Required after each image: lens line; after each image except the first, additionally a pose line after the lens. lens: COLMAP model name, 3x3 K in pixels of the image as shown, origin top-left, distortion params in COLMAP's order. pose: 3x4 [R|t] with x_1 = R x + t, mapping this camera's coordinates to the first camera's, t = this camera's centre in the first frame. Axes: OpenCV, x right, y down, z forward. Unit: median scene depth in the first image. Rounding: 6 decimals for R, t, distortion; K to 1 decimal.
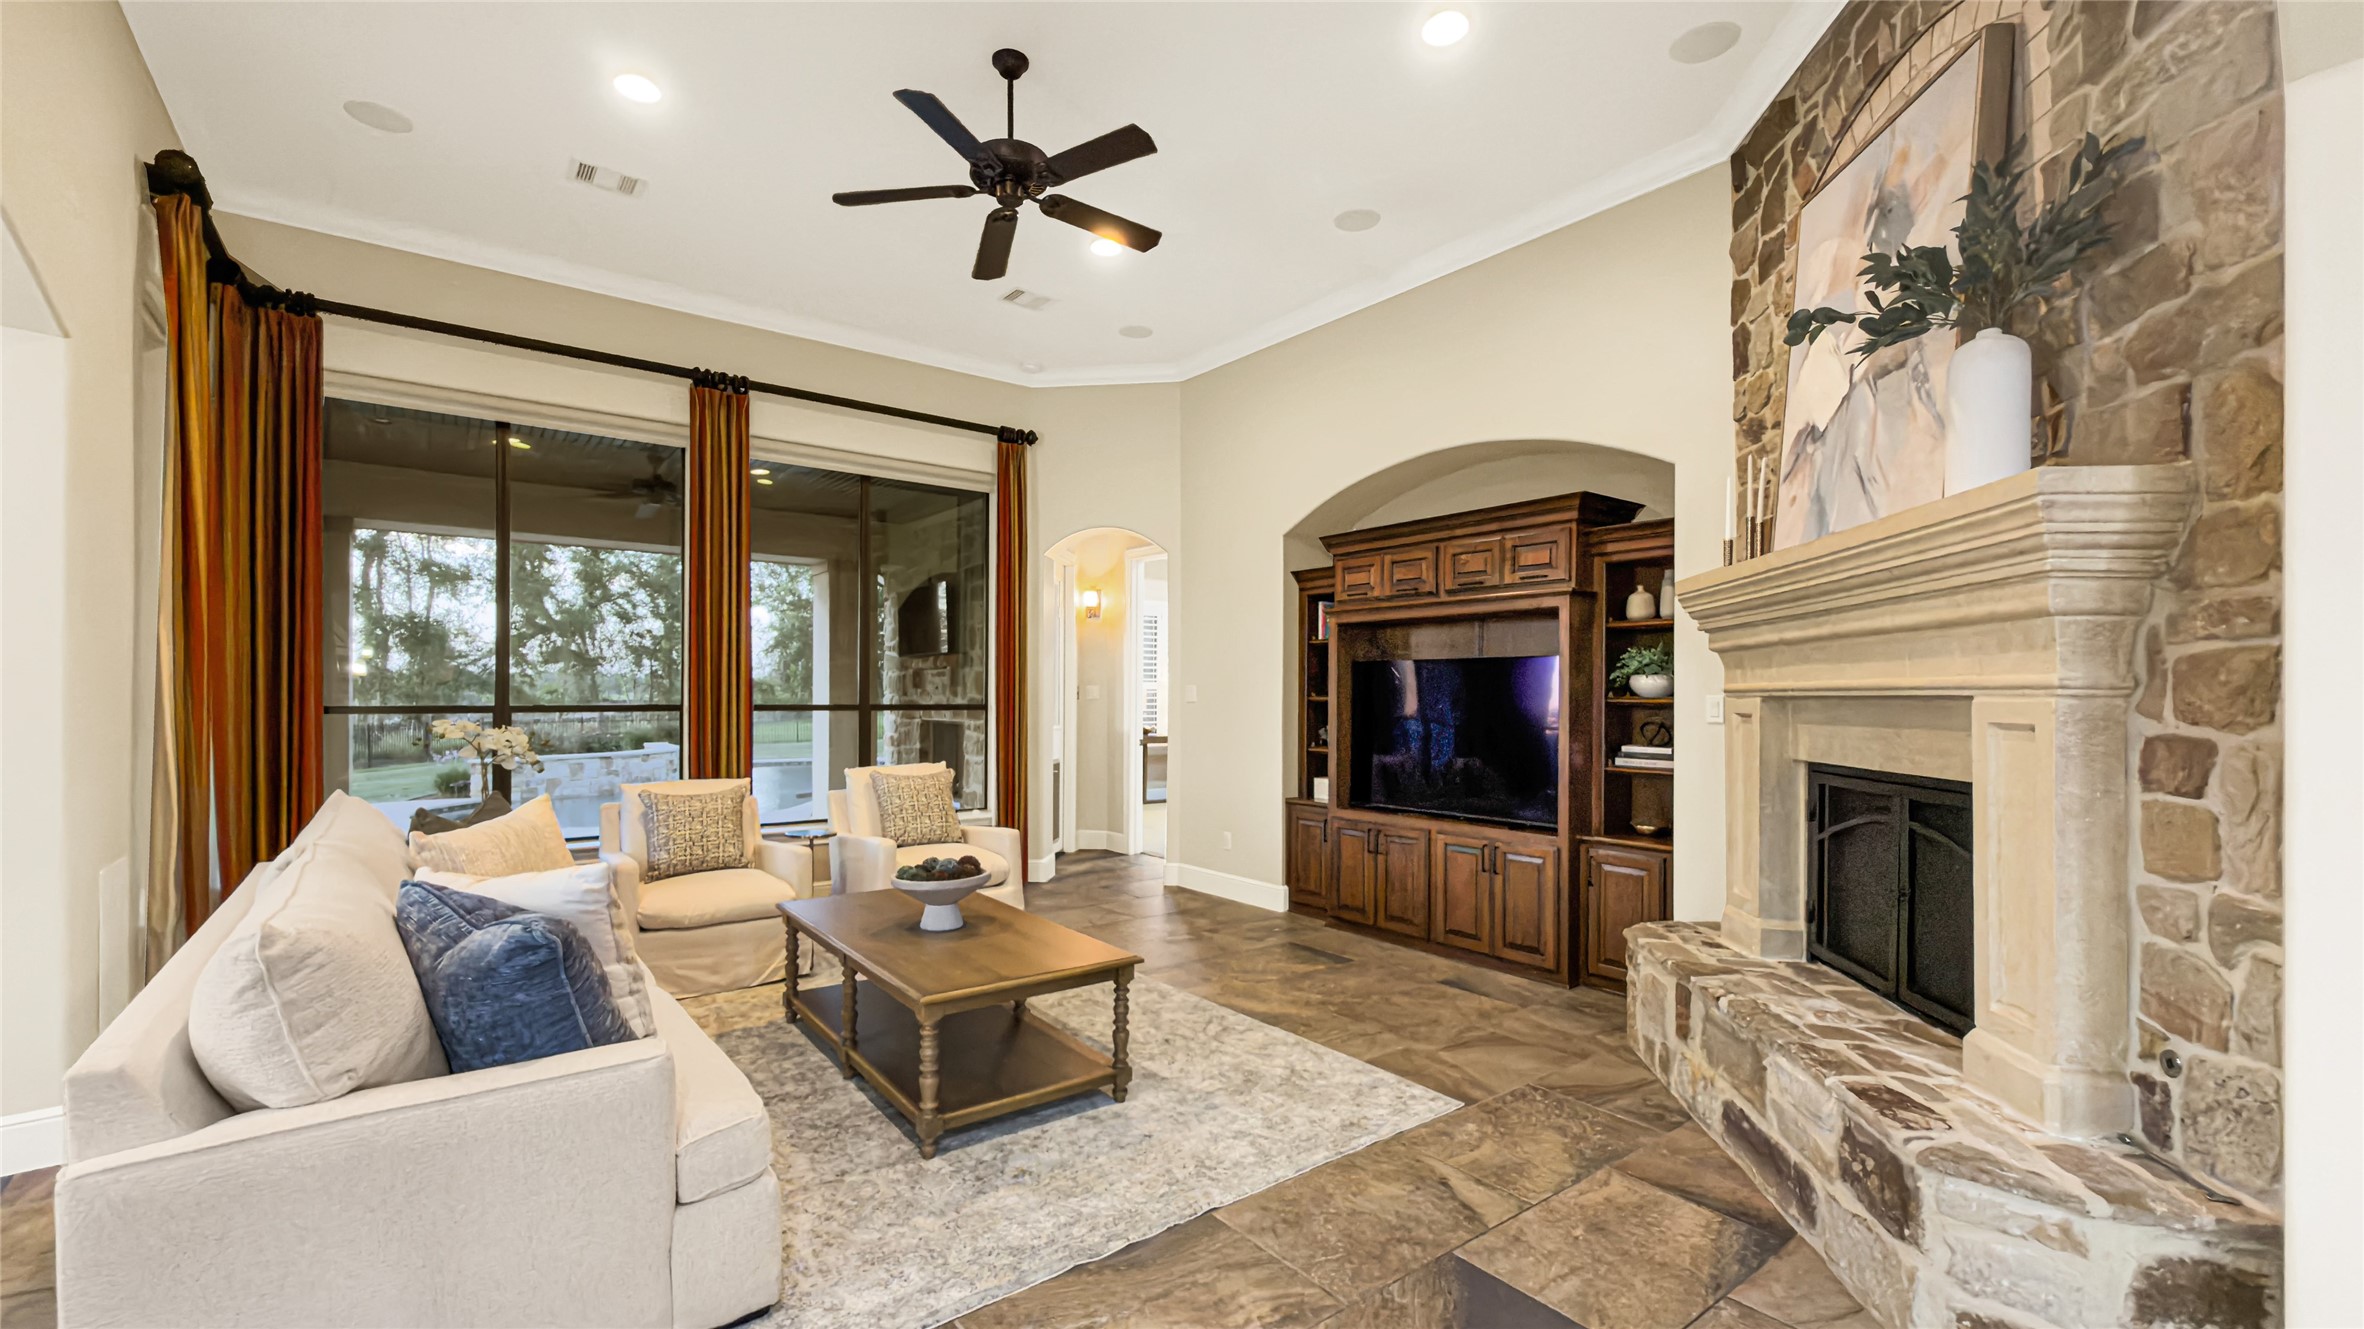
lens RADIAL K [[984.1, 0, 1180.6], [0, 984.1, 689.2], [0, 0, 1]] dist [0.003444, 0.000344]
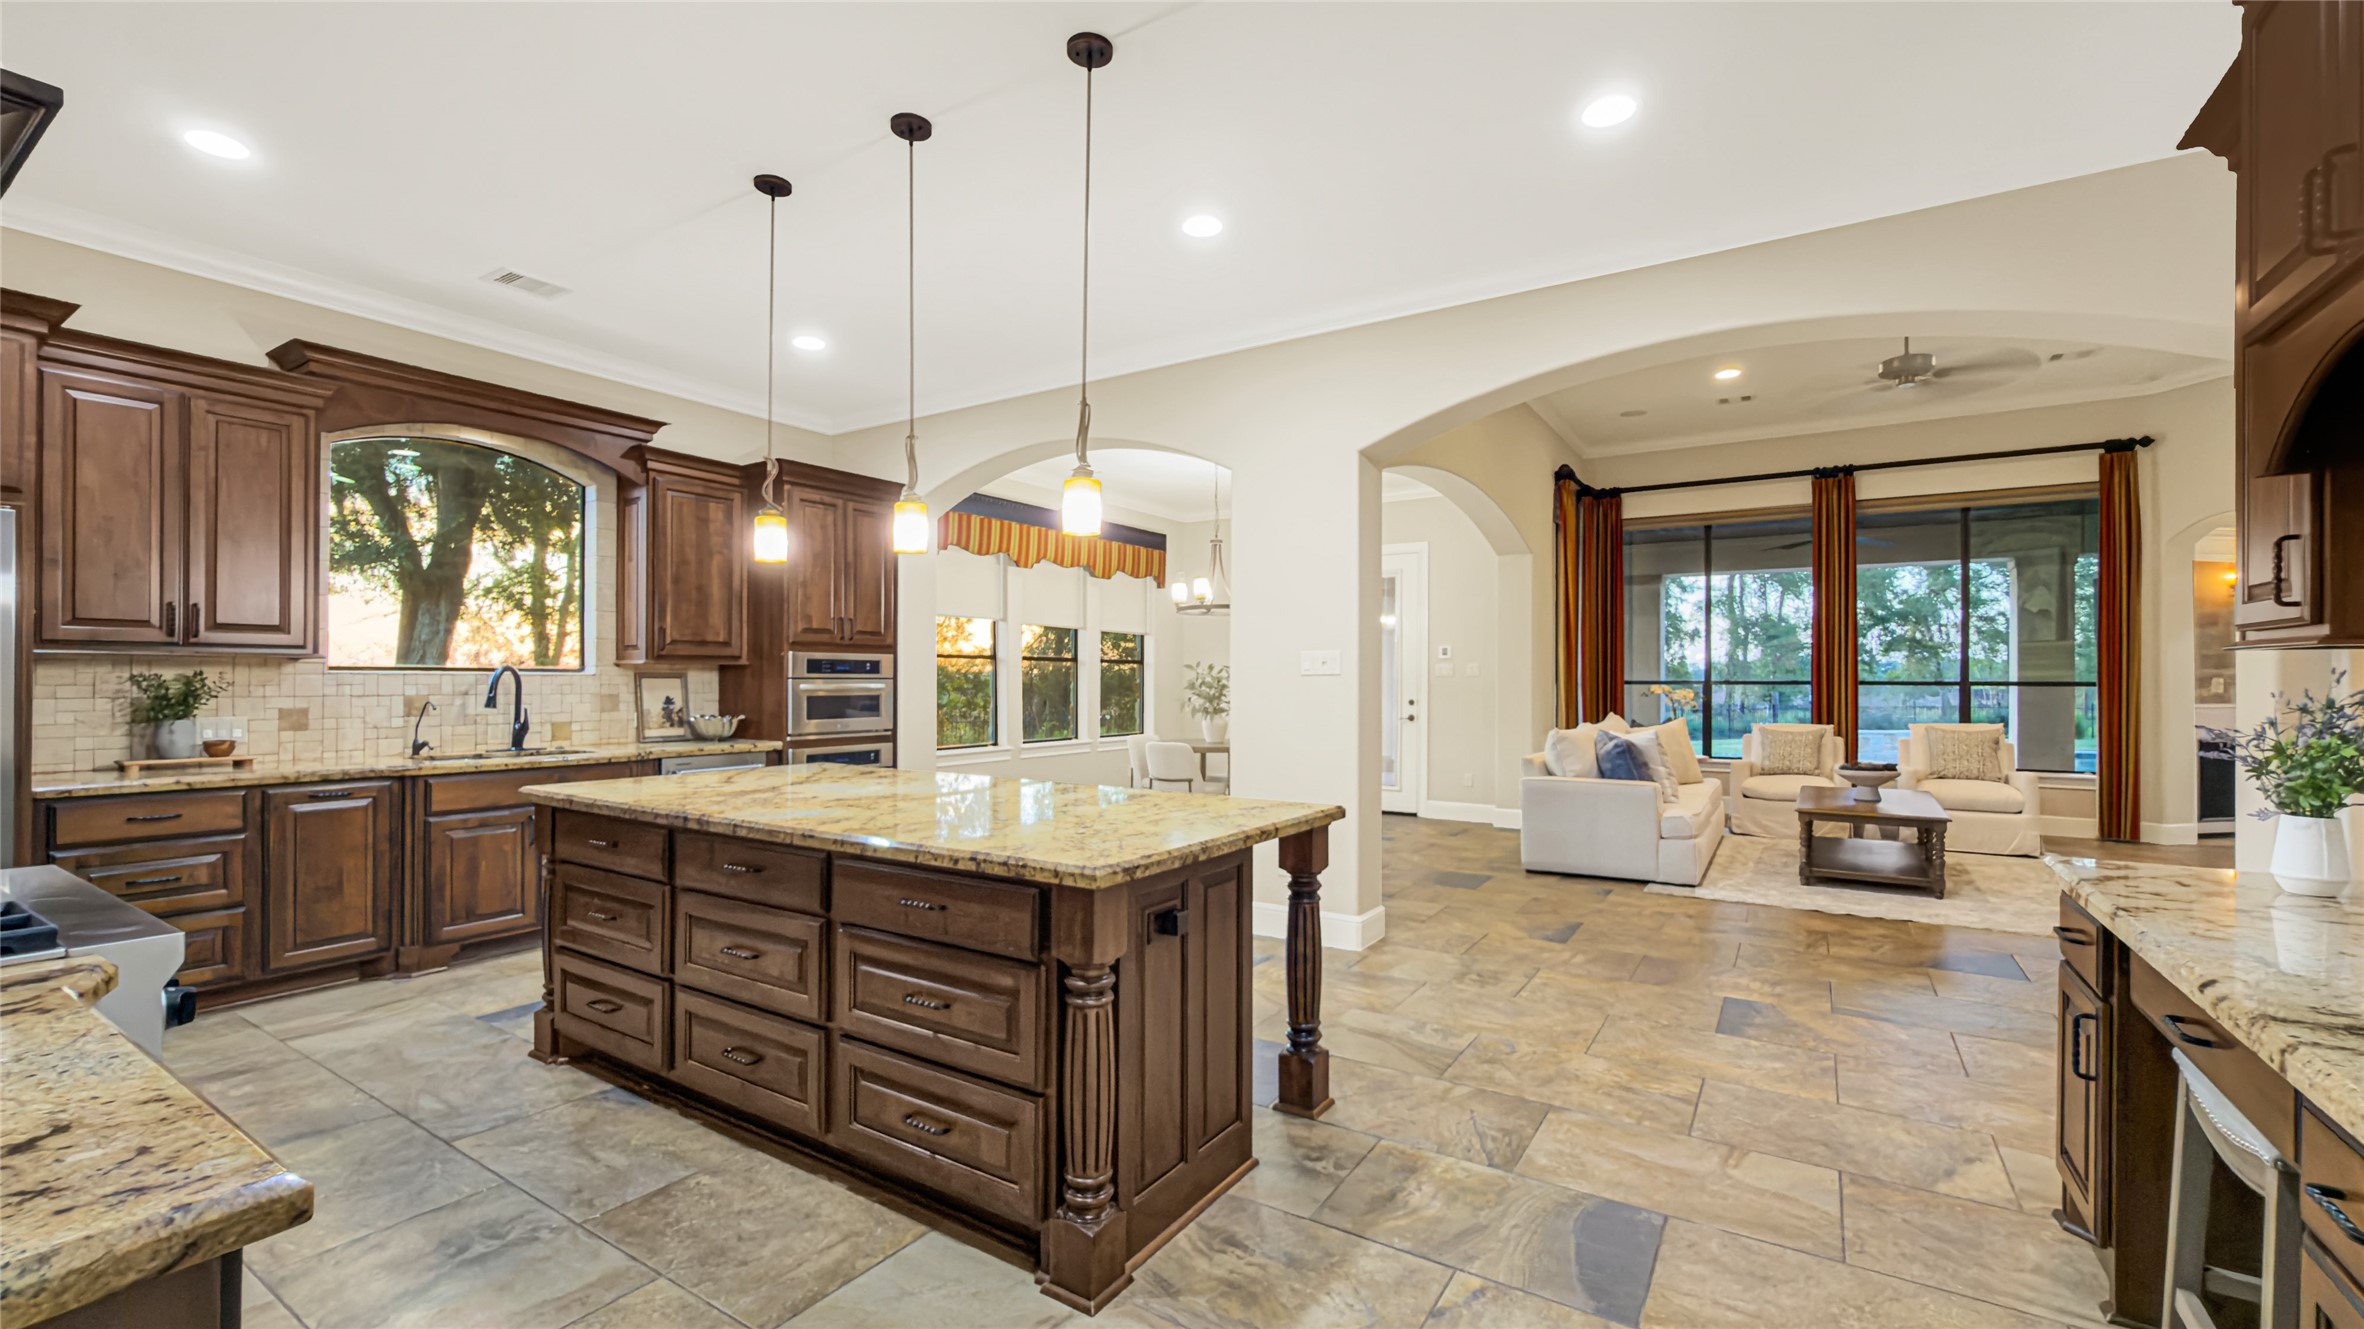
lens RADIAL K [[965.2, 0, 1197.5], [0, 965.2, 676.7], [0, 0, 1]] dist [0.003986, 0.000136]
pose [[0.350503, -0.005401, -0.936546, 0.501176], [0.003892, 0.999983, -0.004310, 0.010359], [0.936553, -0.002134, 0.350519, -0.388167]]
